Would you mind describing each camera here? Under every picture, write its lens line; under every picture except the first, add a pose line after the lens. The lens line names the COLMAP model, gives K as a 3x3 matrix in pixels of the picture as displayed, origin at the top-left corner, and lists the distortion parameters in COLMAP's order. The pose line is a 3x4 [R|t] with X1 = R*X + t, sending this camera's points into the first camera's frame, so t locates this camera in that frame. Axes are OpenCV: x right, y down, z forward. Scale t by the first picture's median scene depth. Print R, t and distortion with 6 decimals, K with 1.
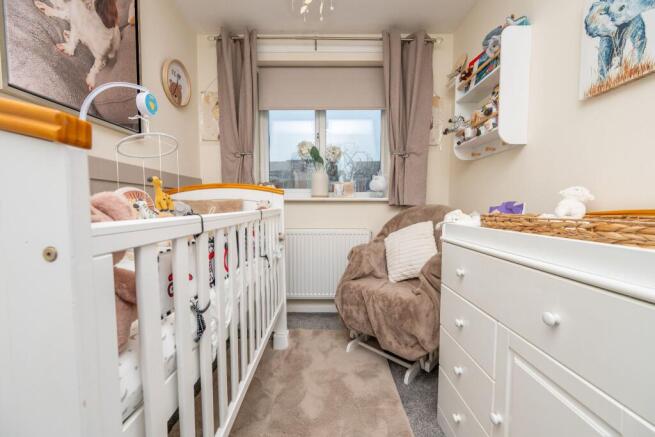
lens RADIAL K [[261.5, 0, 327.6], [0, 261.5, 218.7], [0, 0, 1]] dist [-0.004121, -0.000540]
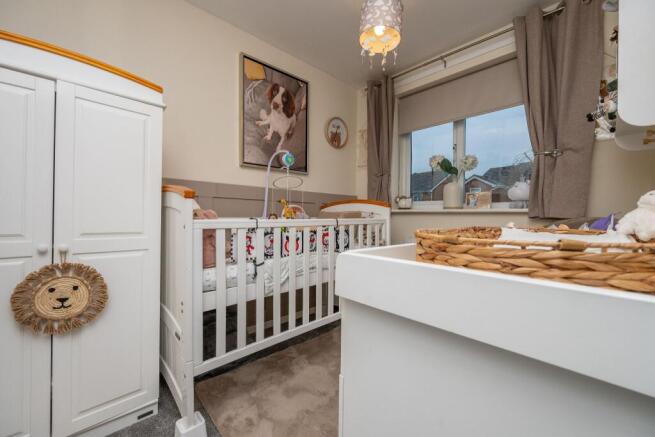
lens RADIAL K [[261.5, 0, 326.5], [0, 261.5, 216.6], [0, 0, 1]] dist [-0.004121, -0.000540]
pose [[0.686115, 0.011425, -0.727403, 0.402725], [-0.049180, 0.998318, -0.030709, 0.000868], [0.725829, 0.056843, 0.685523, -0.016567]]
